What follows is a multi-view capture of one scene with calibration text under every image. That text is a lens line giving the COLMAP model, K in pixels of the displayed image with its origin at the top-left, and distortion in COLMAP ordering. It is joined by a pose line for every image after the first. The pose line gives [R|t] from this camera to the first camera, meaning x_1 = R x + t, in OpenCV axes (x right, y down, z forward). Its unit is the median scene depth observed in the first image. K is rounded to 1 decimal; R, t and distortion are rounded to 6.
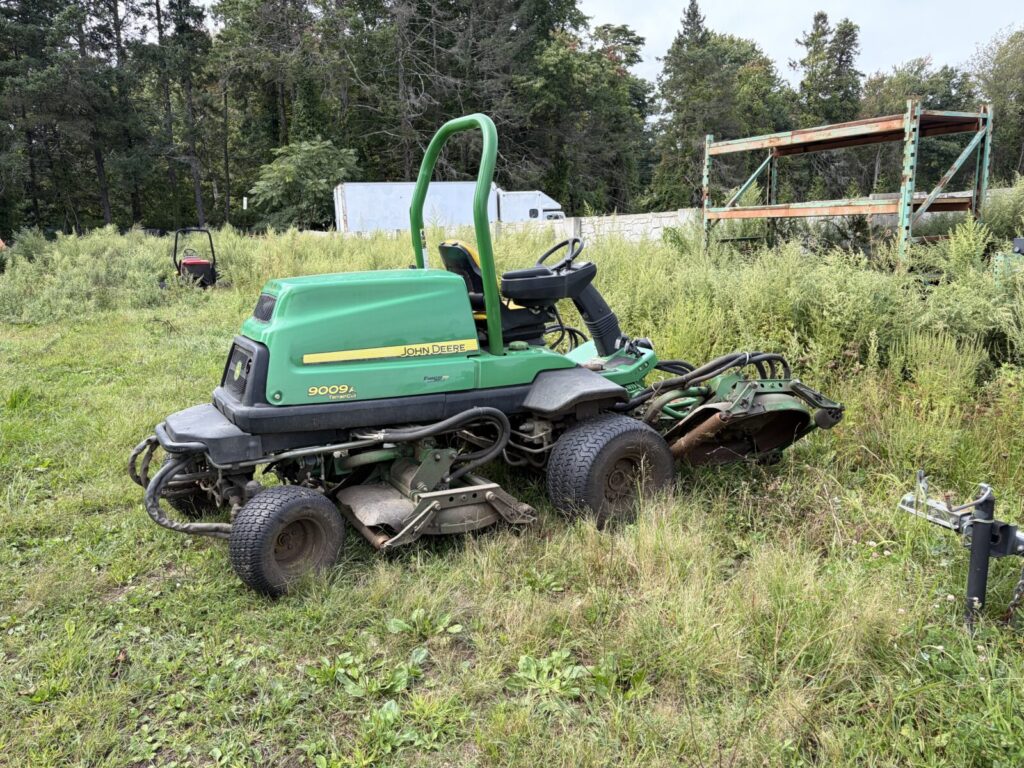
lens RADIAL K [[772.7, 0, 512.0], [0, 772.7, 384.0], [0, 0, 1]] dist [0.008801, -0.007280]
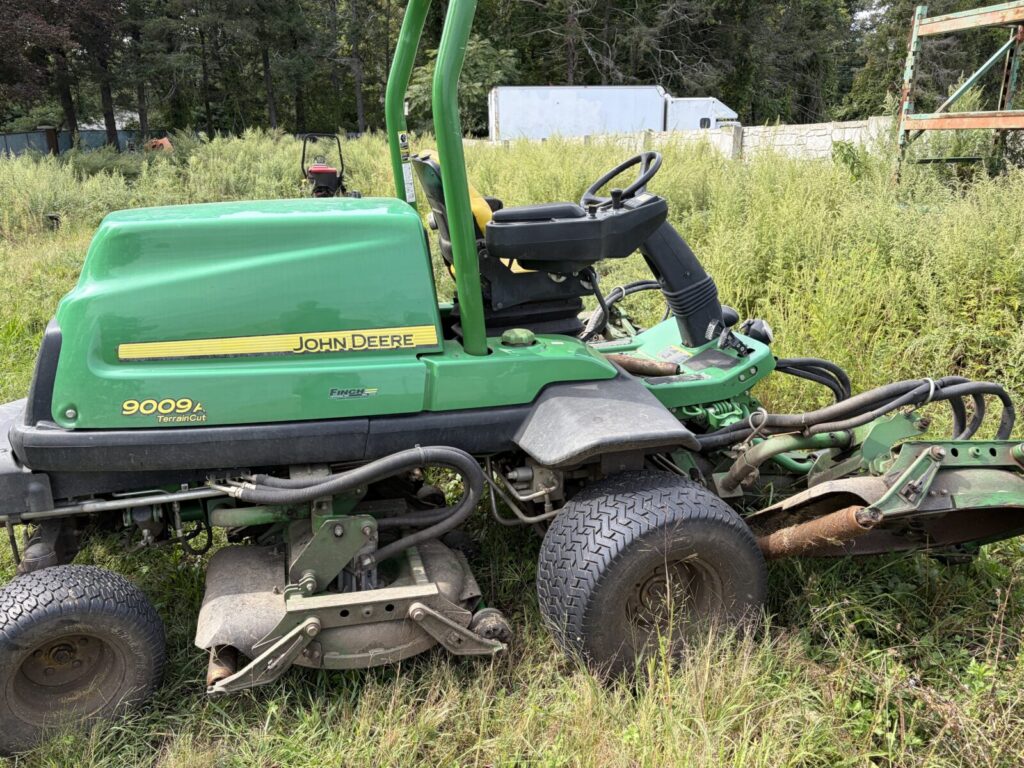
lens RADIAL K [[801.5, 0, 514.8], [0, 801.5, 391.5], [0, 0, 1]] dist [0.003600, 0.005317]
pose [[0.979384, 0.078461, -0.186148, 0.104627], [-0.058332, 0.992078, 0.111258, -0.064326], [0.193403, -0.098105, 0.976202, 0.335649]]
